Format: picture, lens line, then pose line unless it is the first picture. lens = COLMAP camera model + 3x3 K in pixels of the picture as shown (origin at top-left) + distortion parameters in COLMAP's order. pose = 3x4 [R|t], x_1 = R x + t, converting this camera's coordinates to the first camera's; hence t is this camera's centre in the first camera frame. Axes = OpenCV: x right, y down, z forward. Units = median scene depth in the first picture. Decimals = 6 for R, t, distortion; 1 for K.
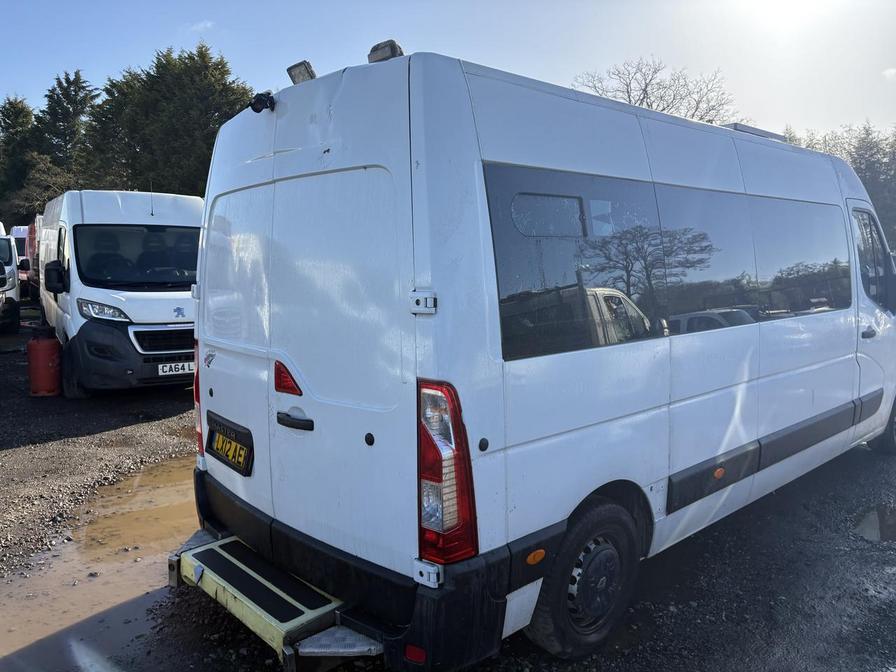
lens RADIAL K [[679.6, 0, 444.2], [0, 679.6, 331.8], [0, 0, 1]] dist [0.053486, -0.057332]
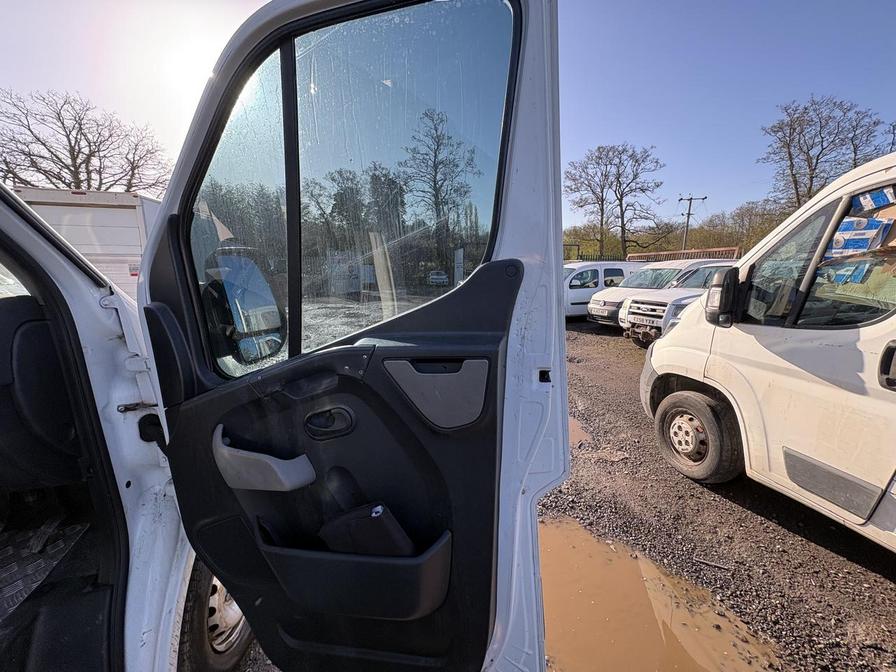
lens RADIAL K [[356.2, 0, 447.6], [0, 356.2, 337.5], [0, 0, 1]] dist [-0.001718, 0.000528]
pose [[0.556777, -0.179619, 0.811009, 1.246548], [0.096559, 0.983717, 0.151580, -0.147636], [-0.825031, -0.006085, 0.565055, 1.622975]]
